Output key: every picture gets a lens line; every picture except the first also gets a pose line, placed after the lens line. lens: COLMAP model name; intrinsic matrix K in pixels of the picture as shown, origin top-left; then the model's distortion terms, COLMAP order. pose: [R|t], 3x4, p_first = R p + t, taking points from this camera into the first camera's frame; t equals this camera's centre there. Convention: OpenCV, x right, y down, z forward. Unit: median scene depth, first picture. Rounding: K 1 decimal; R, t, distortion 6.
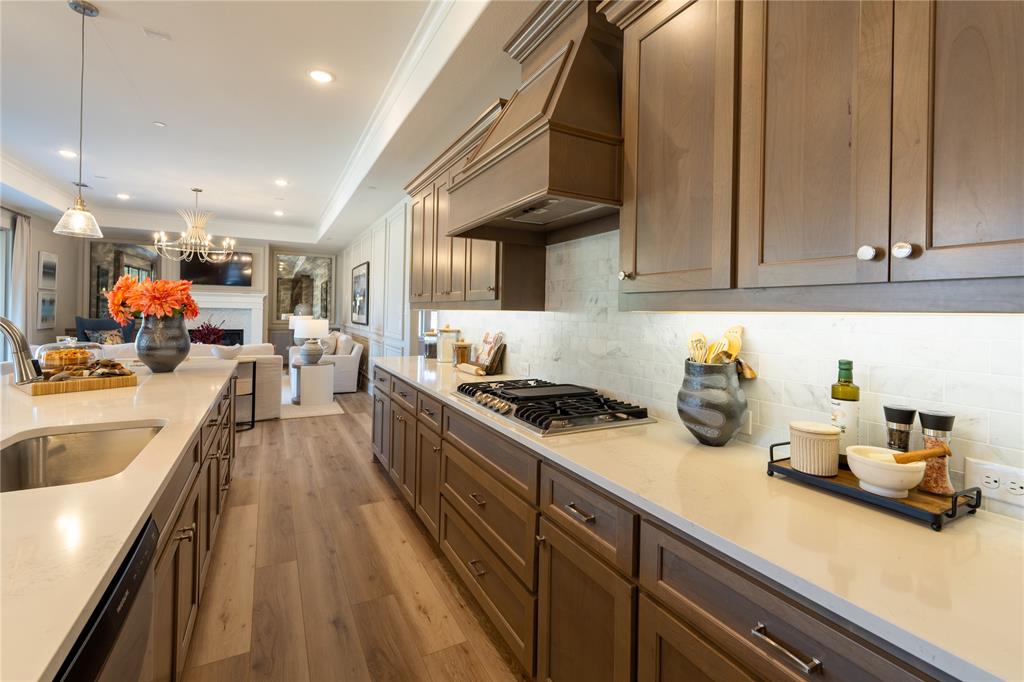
lens RADIAL K [[449.6, 0, 512.5], [0, 449.6, 310.6], [0, 0, 1]] dist [0.000155, -0.000375]
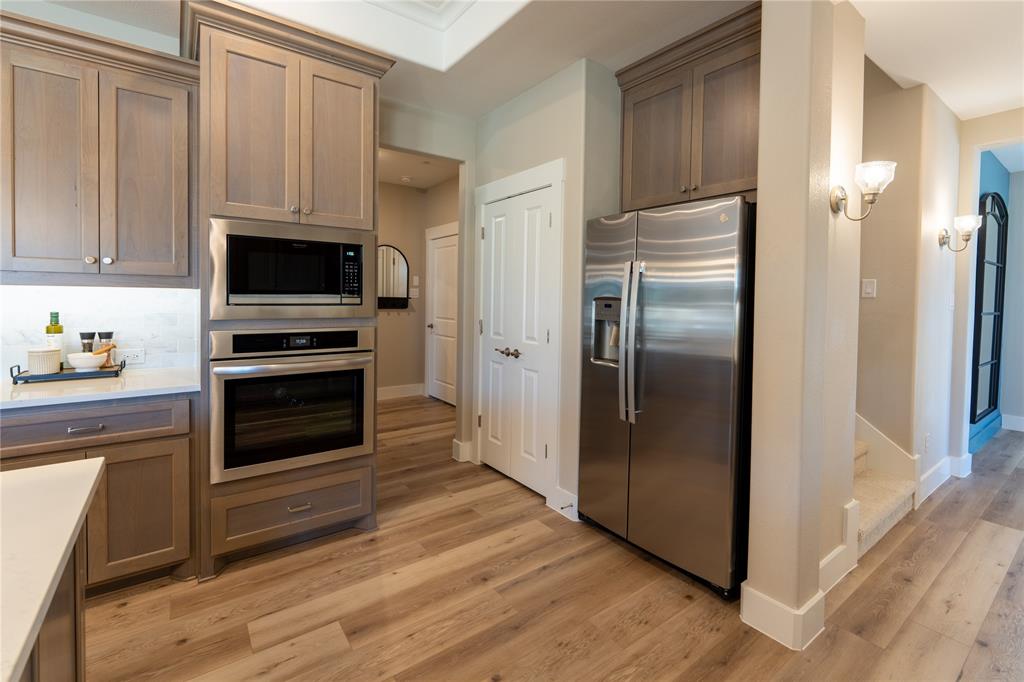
lens RADIAL K [[454.9, 0, 513.1], [0, 454.9, 305.0], [0, 0, 1]] dist [-0.000084, -0.000231]
pose [[-0.139302, -0.040818, 0.989408, -0.497036], [-0.022178, 0.999028, 0.038092, -0.010756], [-0.990001, -0.016637, -0.140072, -0.215834]]
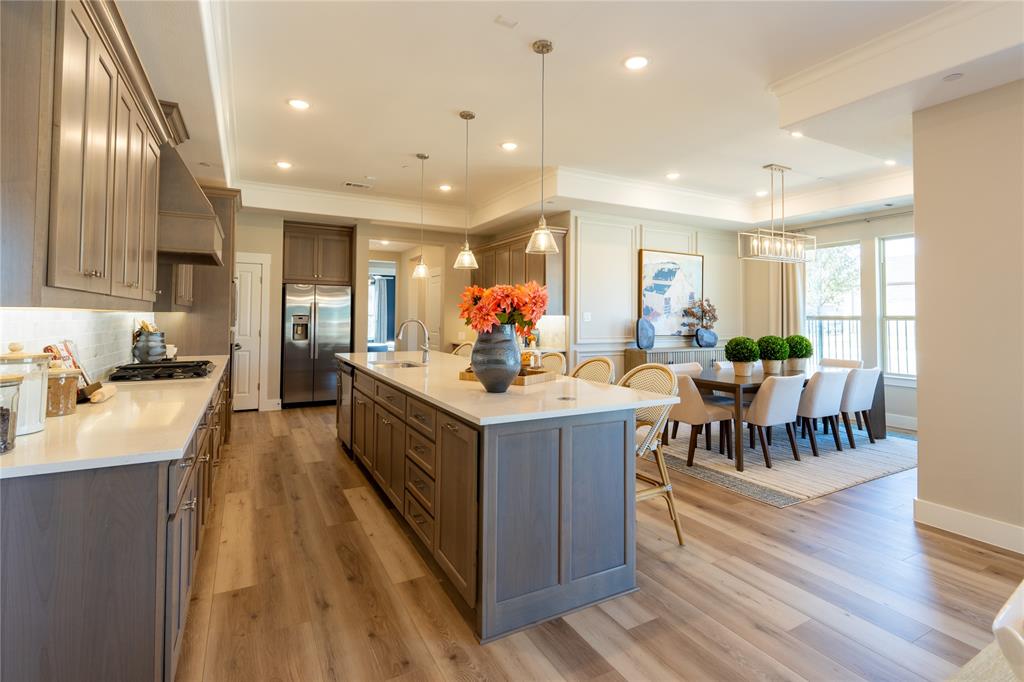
lens RADIAL K [[447.4, 0, 510.4], [0, 447.4, 312.6], [0, 0, 1]] dist [0.000202, -0.000460]
pose [[-0.999283, -0.024531, -0.028848, -0.687385], [-0.024083, 0.999585, -0.015789, -0.004566], [0.029224, -0.015083, -0.999459, 1.655267]]
